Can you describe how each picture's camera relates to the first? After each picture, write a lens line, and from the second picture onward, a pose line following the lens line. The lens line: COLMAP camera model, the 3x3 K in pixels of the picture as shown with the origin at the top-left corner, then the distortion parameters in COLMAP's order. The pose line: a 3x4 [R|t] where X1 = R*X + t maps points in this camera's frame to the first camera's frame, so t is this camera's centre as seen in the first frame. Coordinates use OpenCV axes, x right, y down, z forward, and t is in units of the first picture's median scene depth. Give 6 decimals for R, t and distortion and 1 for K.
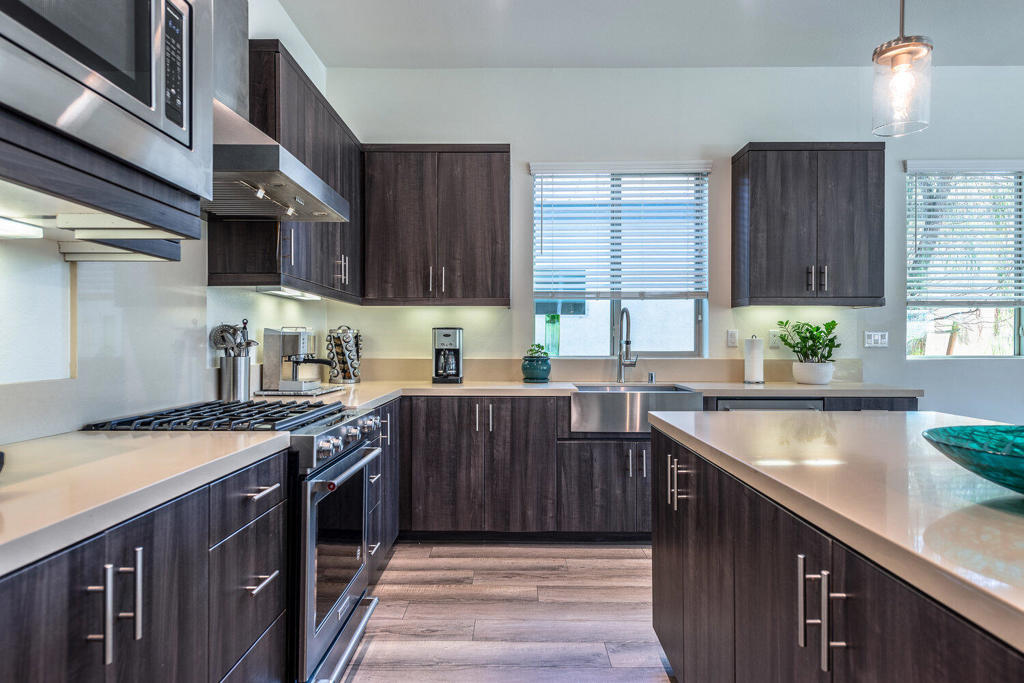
lens RADIAL K [[618.1, 0, 512.0], [0, 618.1, 341.5], [0, 0, 1]] dist [0.007988, 0.000140]
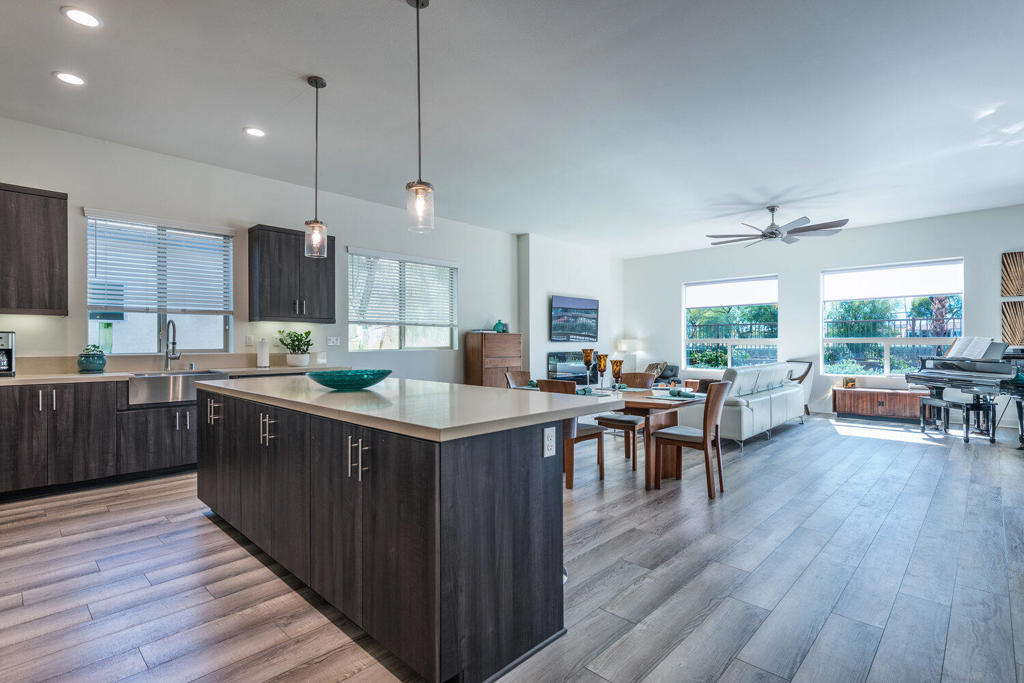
lens RADIAL K [[503.6, 0, 512.0], [0, 503.6, 341.5], [0, 0, 1]] dist [0.010644, -0.001826]
pose [[0.692950, -0.000281, 0.720986, -0.128294], [-0.000255, 1.000000, 0.000635, -0.003813], [-0.720986, -0.000624, 0.692949, -0.439942]]
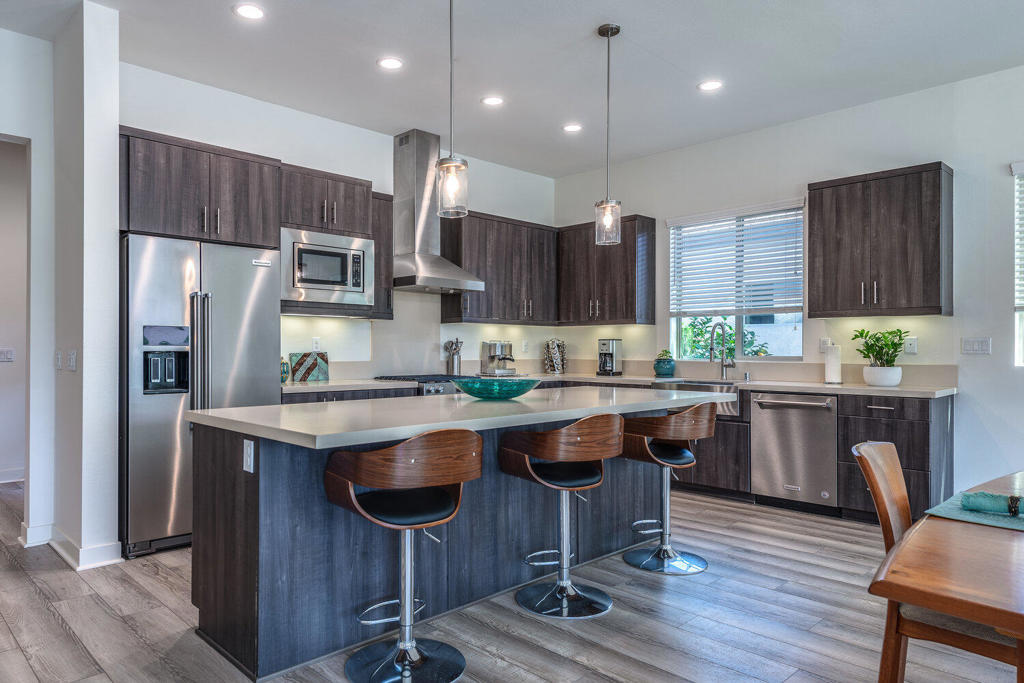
lens RADIAL K [[660.8, 0, 458.4], [0, 660.8, 353.8], [0, 0, 1]] dist [0.000348, -0.001678]
pose [[0.673133, 0.006185, -0.739496, 0.881435], [0.000967, 0.999957, 0.009243, -0.001922], [0.739521, -0.006936, 0.673098, -0.377269]]
